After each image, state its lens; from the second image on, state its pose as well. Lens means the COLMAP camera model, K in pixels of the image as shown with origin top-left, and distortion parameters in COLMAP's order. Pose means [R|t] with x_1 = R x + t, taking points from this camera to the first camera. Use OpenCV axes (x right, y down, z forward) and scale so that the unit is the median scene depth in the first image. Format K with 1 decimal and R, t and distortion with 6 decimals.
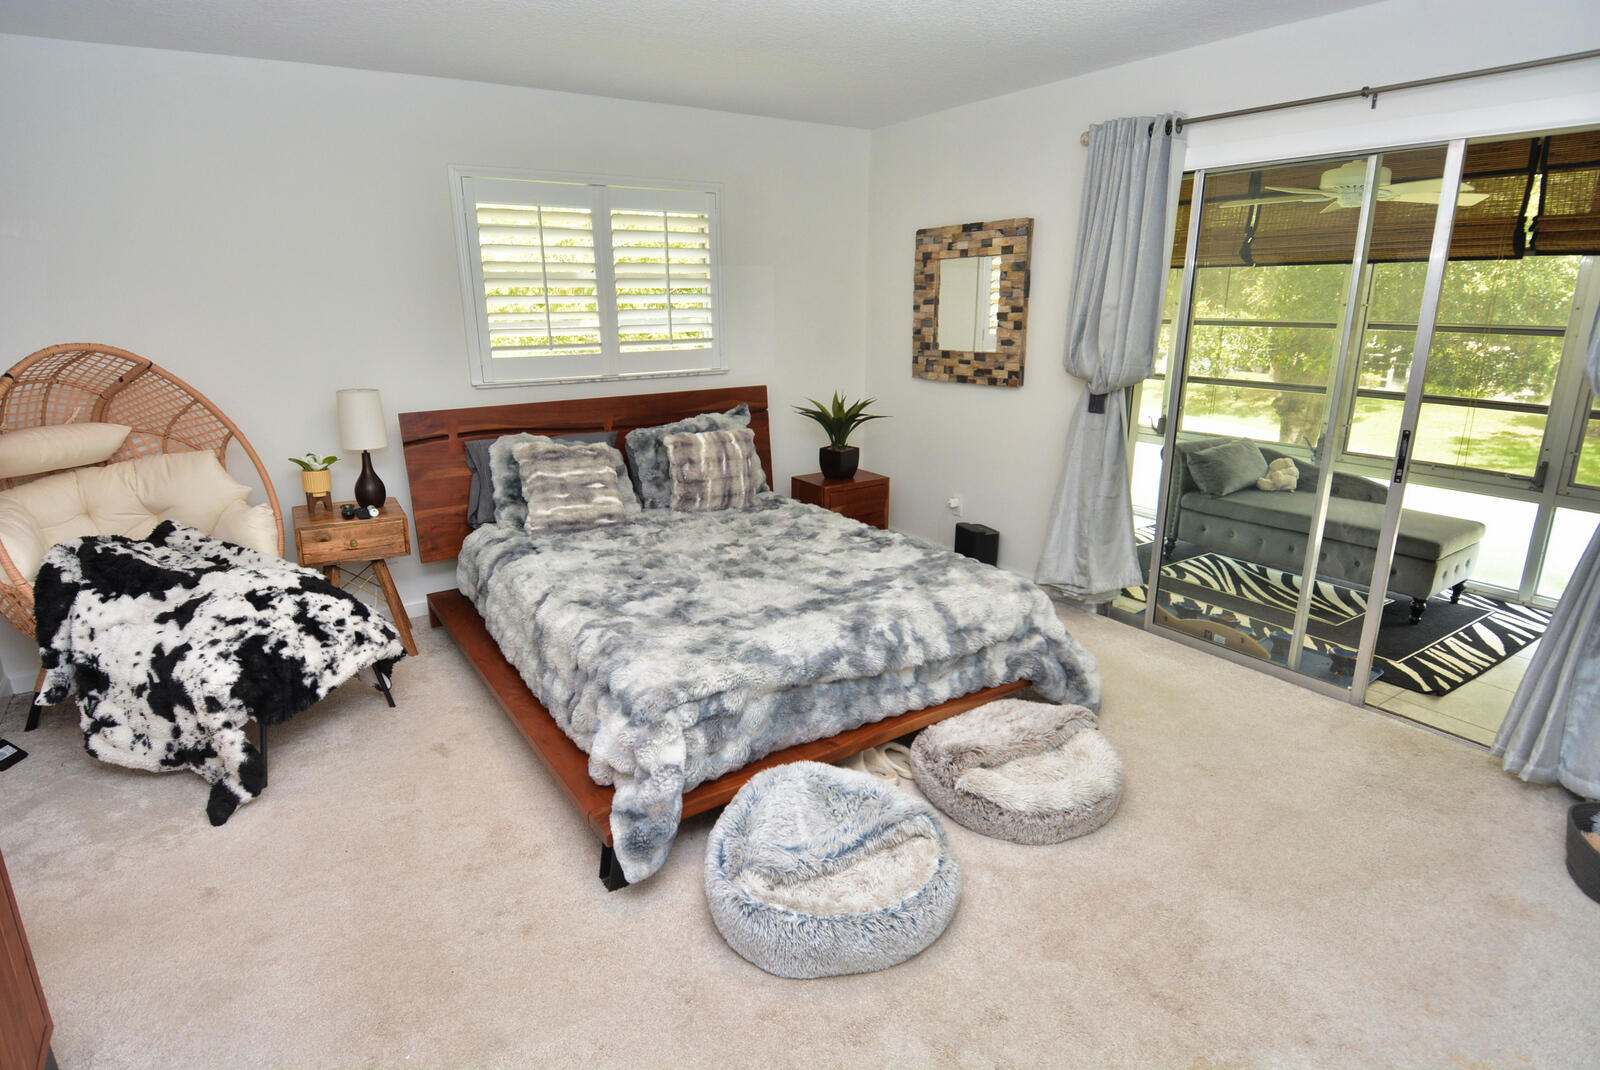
lens RADIAL K [[863.5, 0, 797.7], [0, 863.5, 539.6], [0, 0, 1]] dist [0.016956, -0.014472]
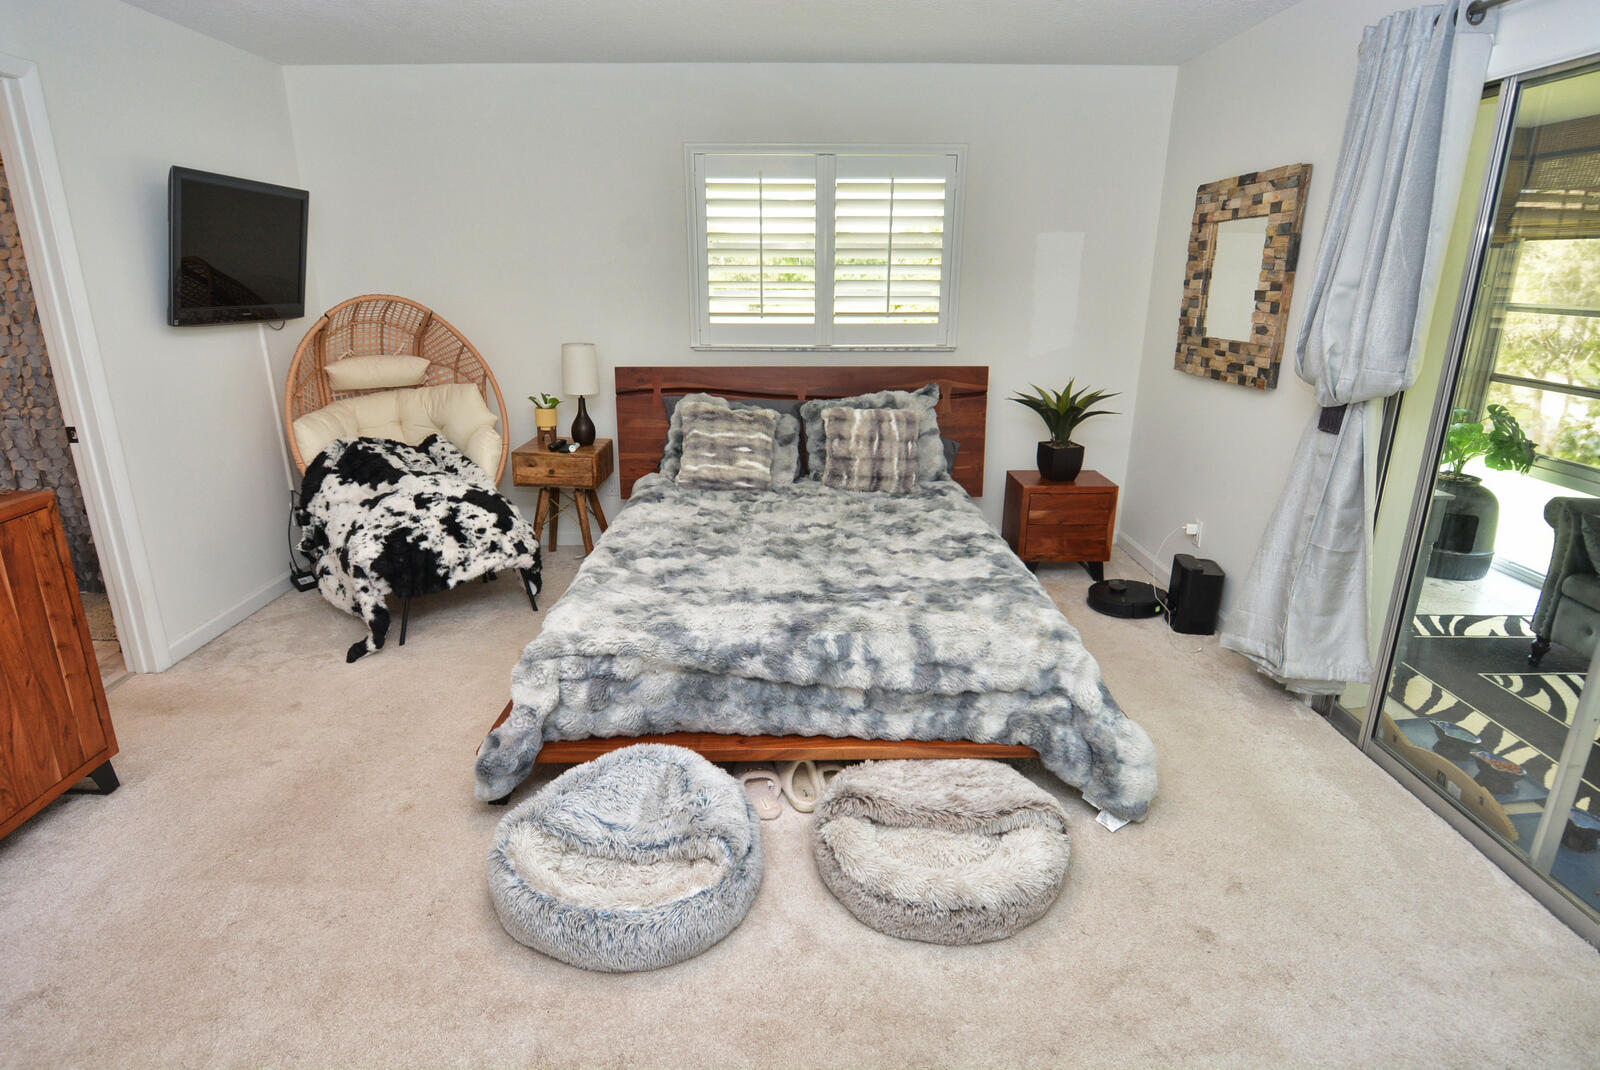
lens RADIAL K [[863.5, 0, 790.1], [0, 863.5, 531.7], [0, 0, 1]] dist [0.016956, -0.014472]
pose [[0.831750, 0.169923, -0.528506, 0.426379], [-0.160557, 0.984950, 0.063996, -0.045650], [0.531426, 0.031626, 0.846514, 0.178566]]
